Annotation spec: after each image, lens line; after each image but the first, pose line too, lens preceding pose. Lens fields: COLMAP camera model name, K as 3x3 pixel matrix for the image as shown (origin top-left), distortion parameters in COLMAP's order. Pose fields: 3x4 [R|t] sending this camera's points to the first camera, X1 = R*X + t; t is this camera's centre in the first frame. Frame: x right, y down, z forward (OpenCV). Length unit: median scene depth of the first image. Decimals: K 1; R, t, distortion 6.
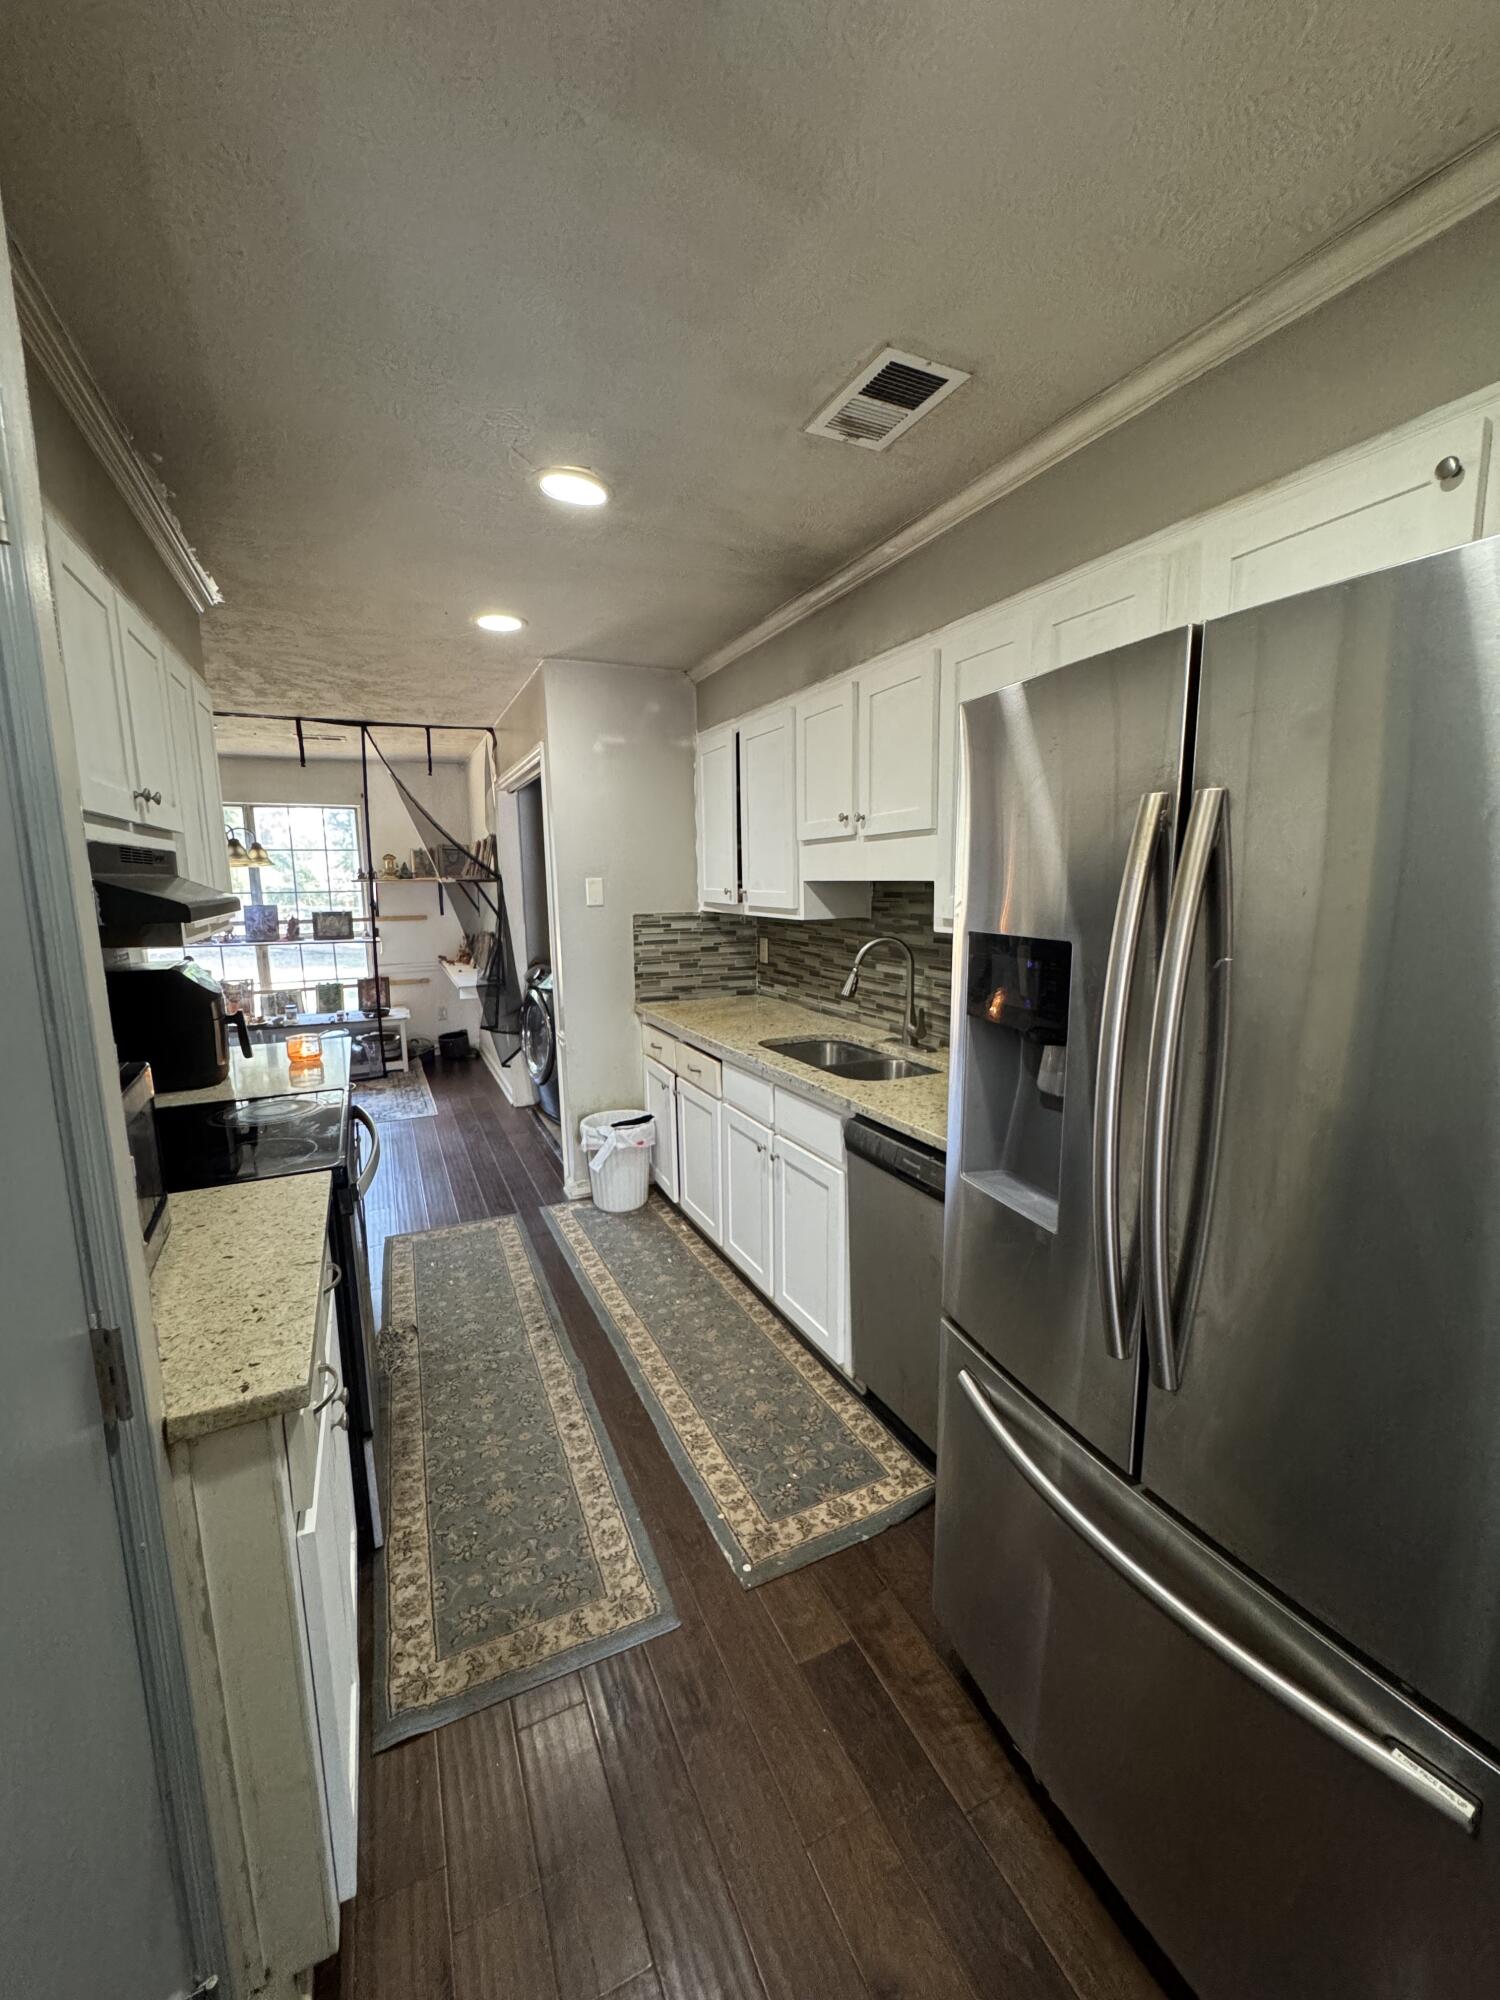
lens RADIAL K [[801.5, 0, 746.1], [0, 801.5, 1000.7], [0, 0, 1]] dist [-0.002223, -0.000487]
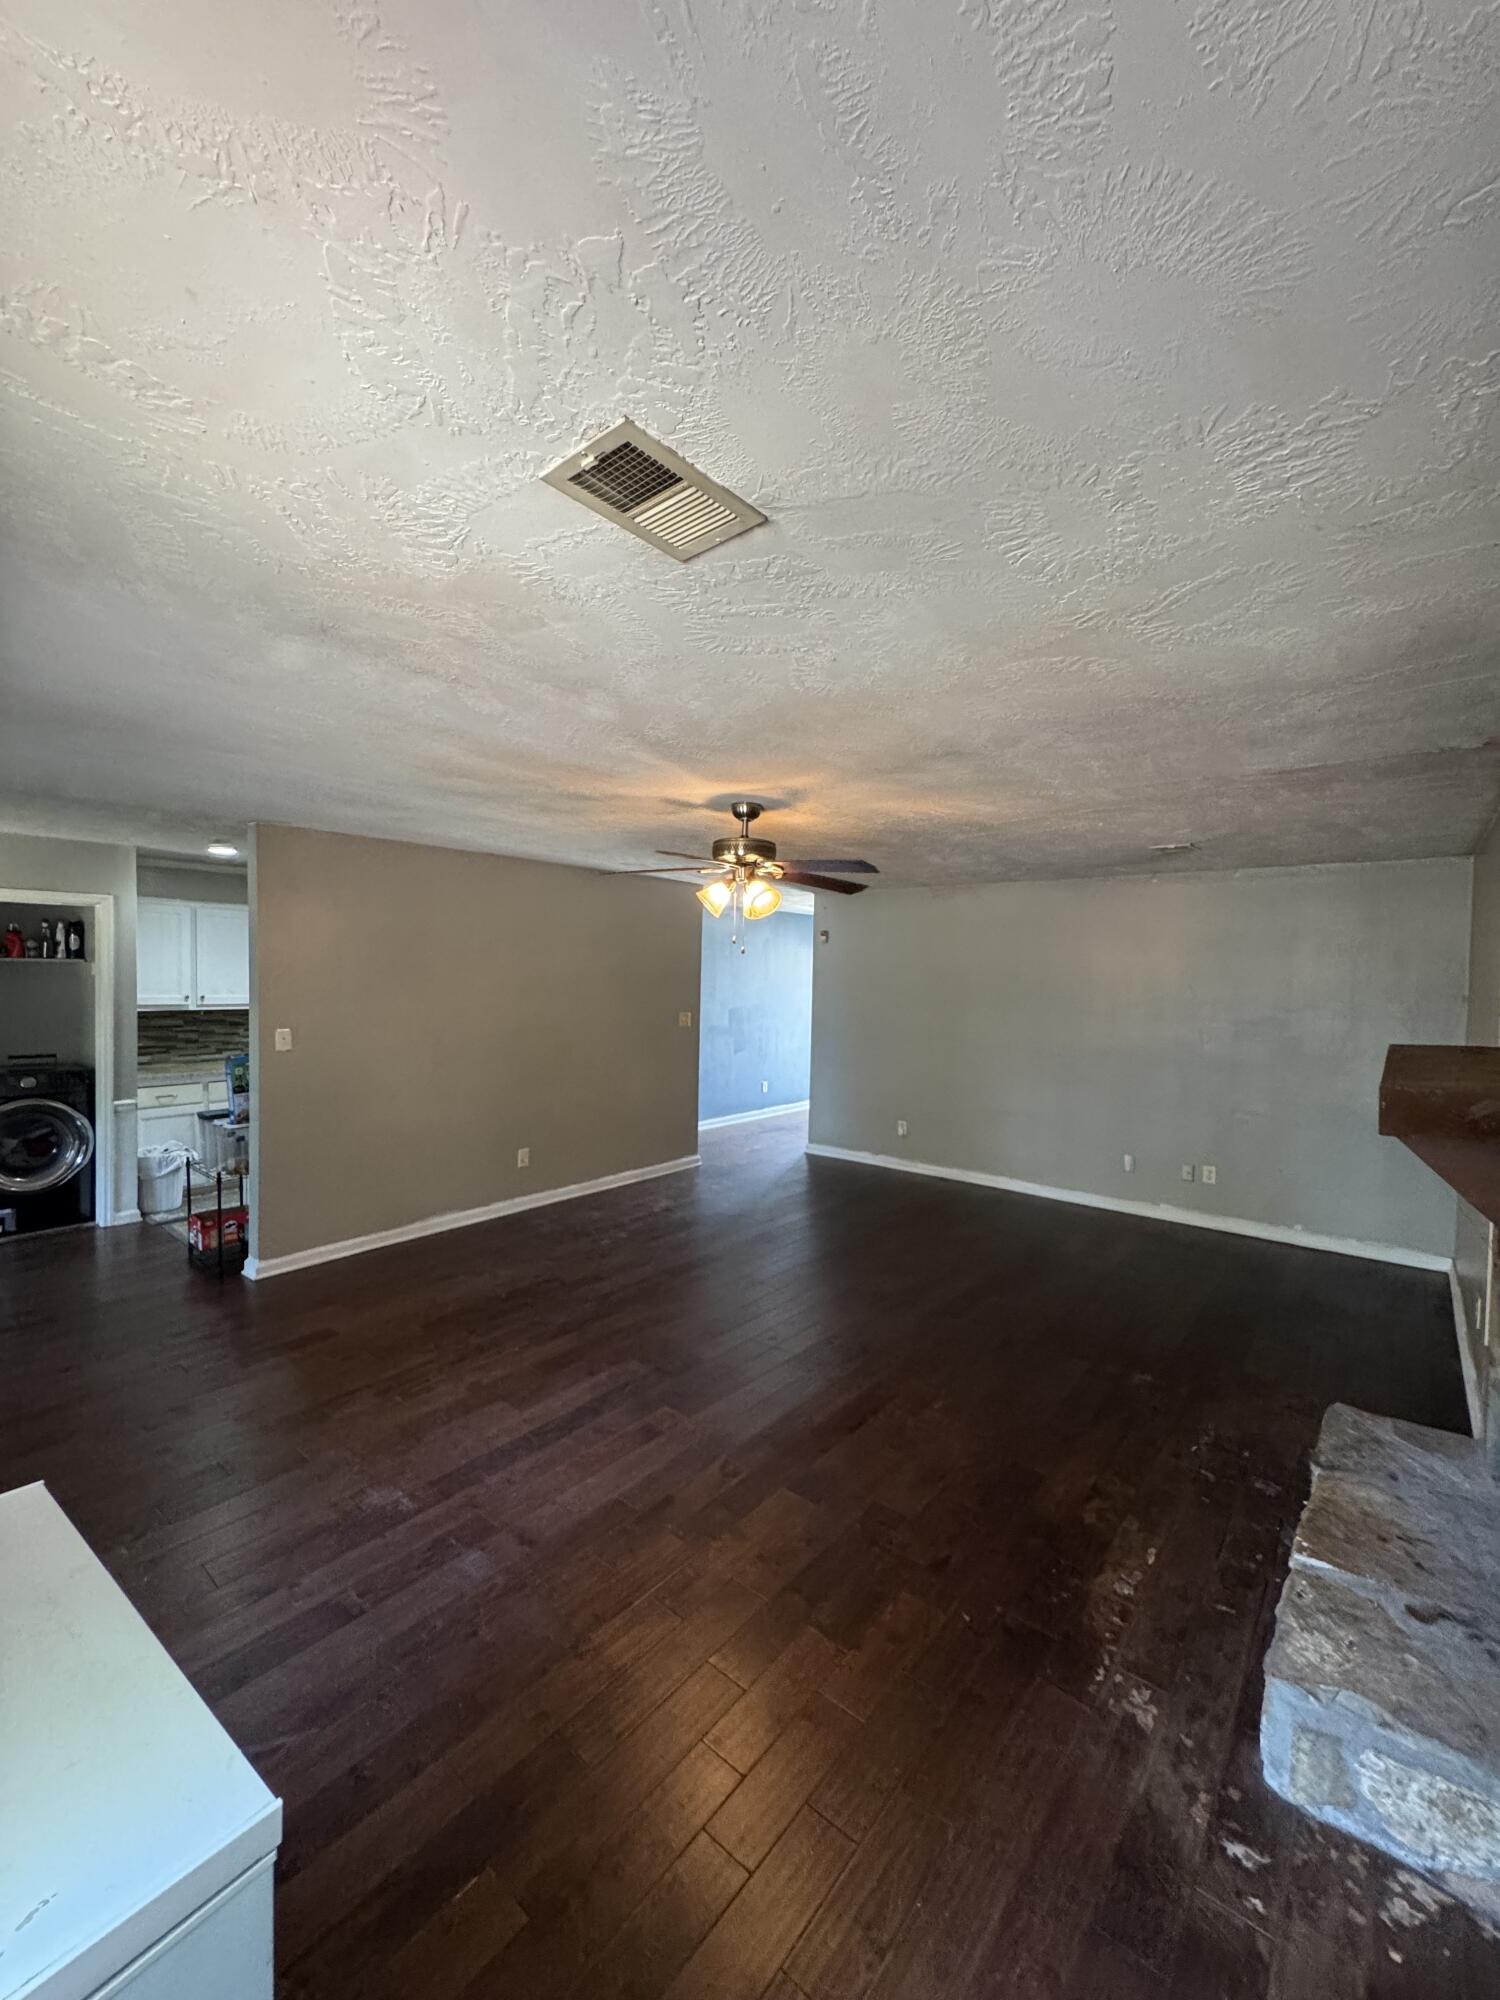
lens RADIAL K [[801.5, 0, 740.9], [0, 801.5, 1005.0], [0, 0, 1]] dist [-0.002223, -0.000487]
pose [[-0.429175, -0.028903, 0.902759, -1.984110], [0.130129, 0.987082, 0.093467, -0.118360], [-0.893798, 0.157589, -0.419869, 0.630555]]
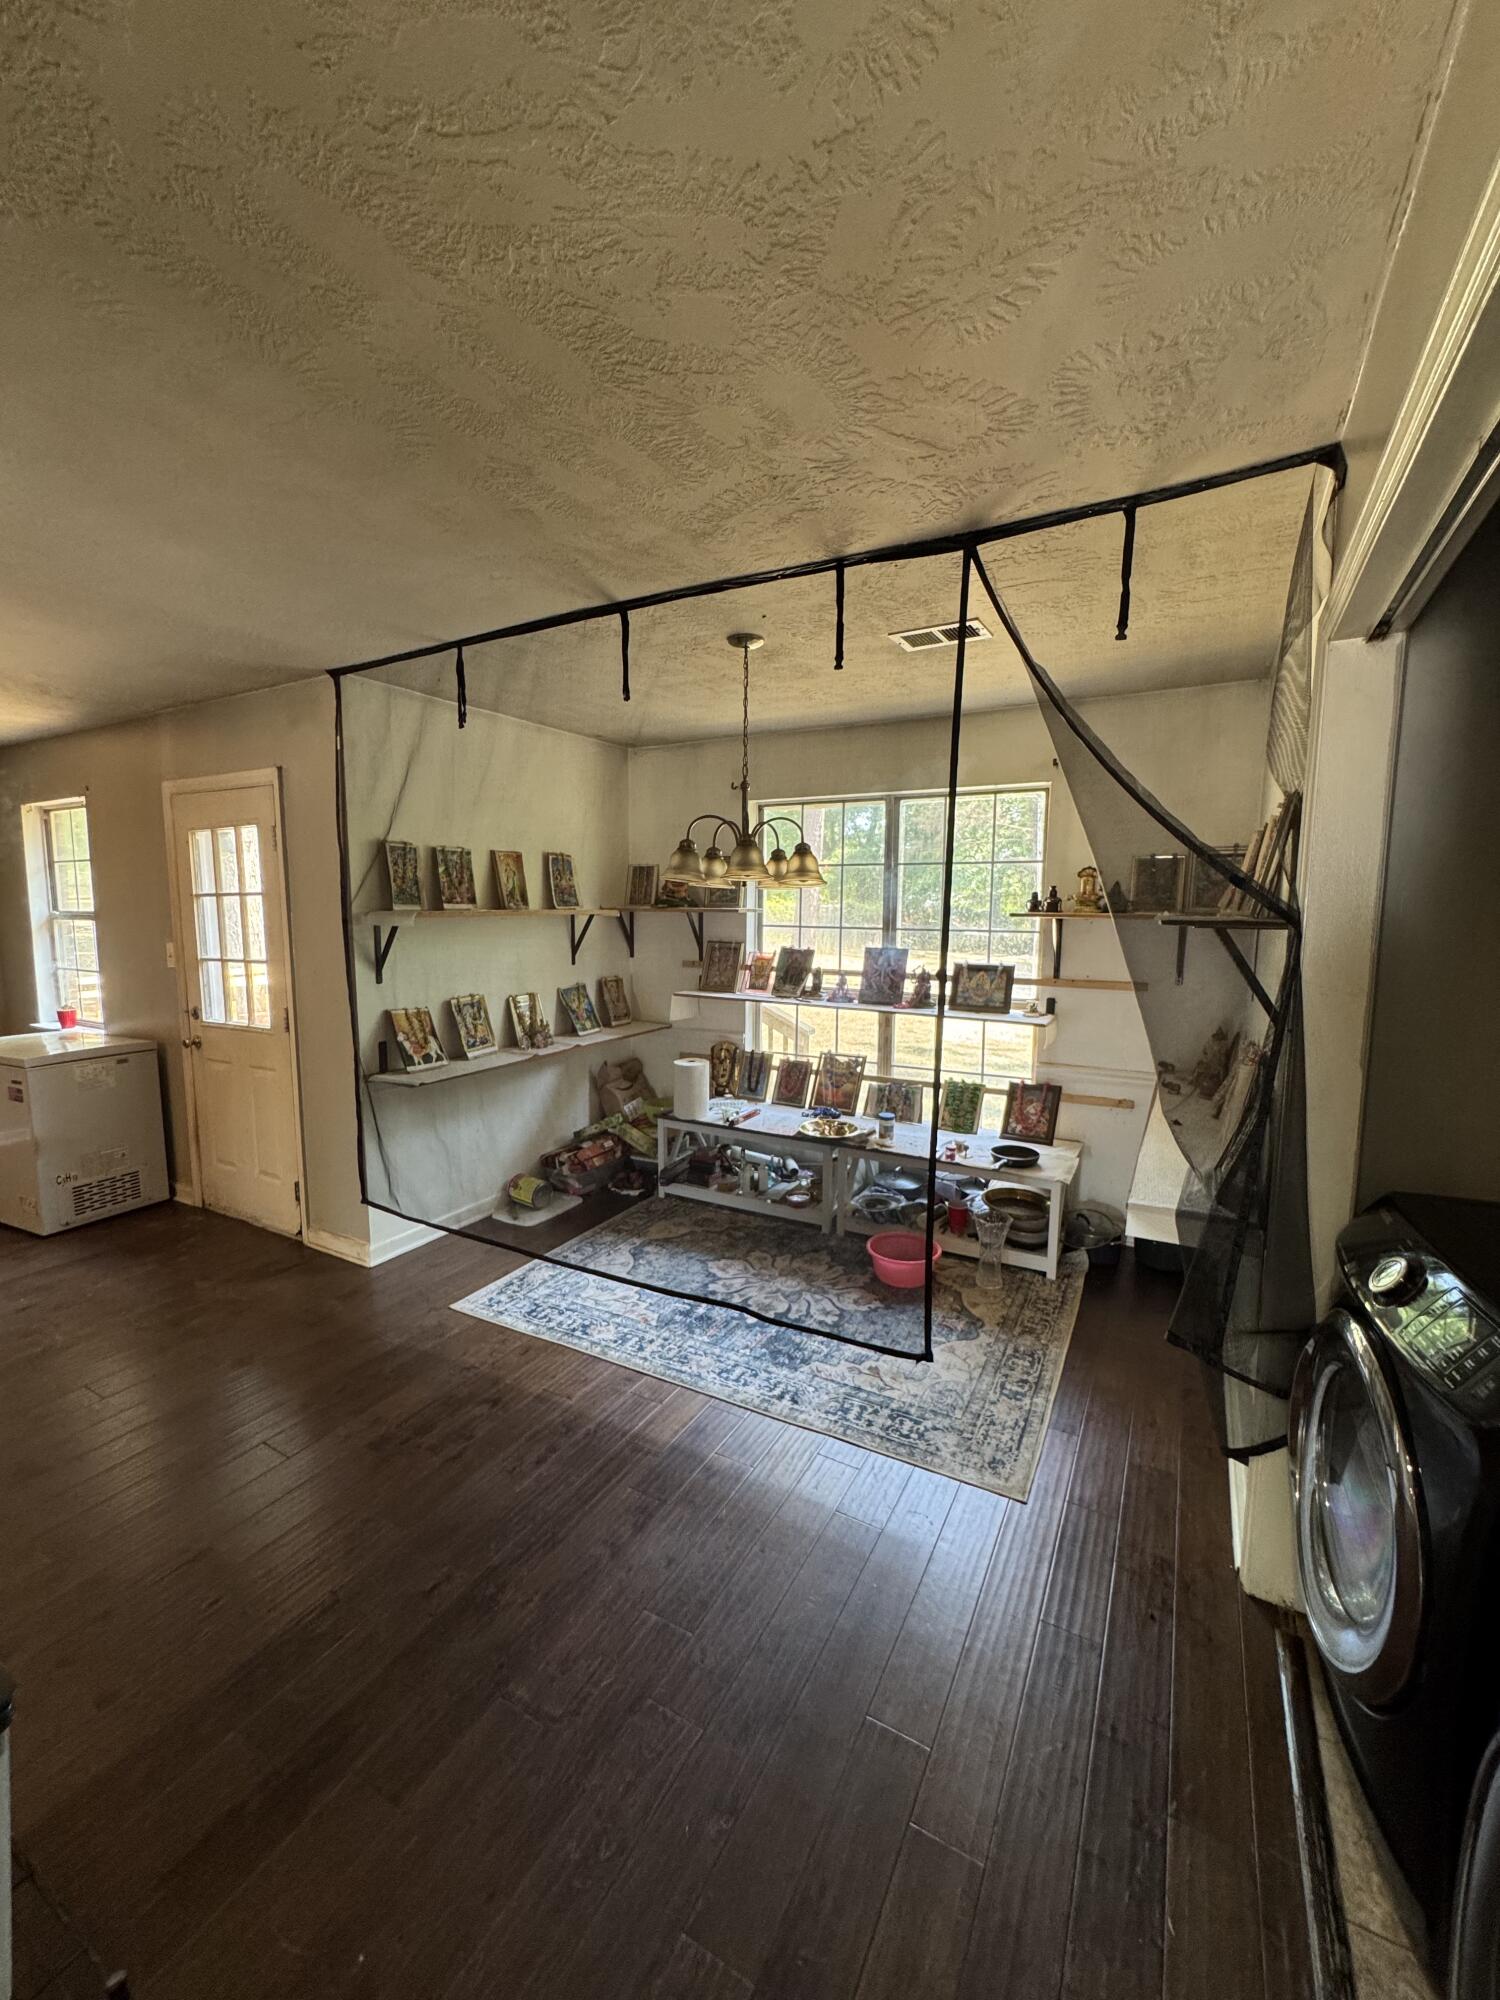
lens RADIAL K [[801.5, 0, 754.7], [0, 801.5, 1002.3], [0, 0, 1]] dist [-0.002223, -0.000487]
pose [[0.591825, 0.111473, -0.798321, -0.247462], [-0.137403, 0.989848, 0.036355, -0.145108], [0.794269, 0.088176, 0.601134, 0.904952]]
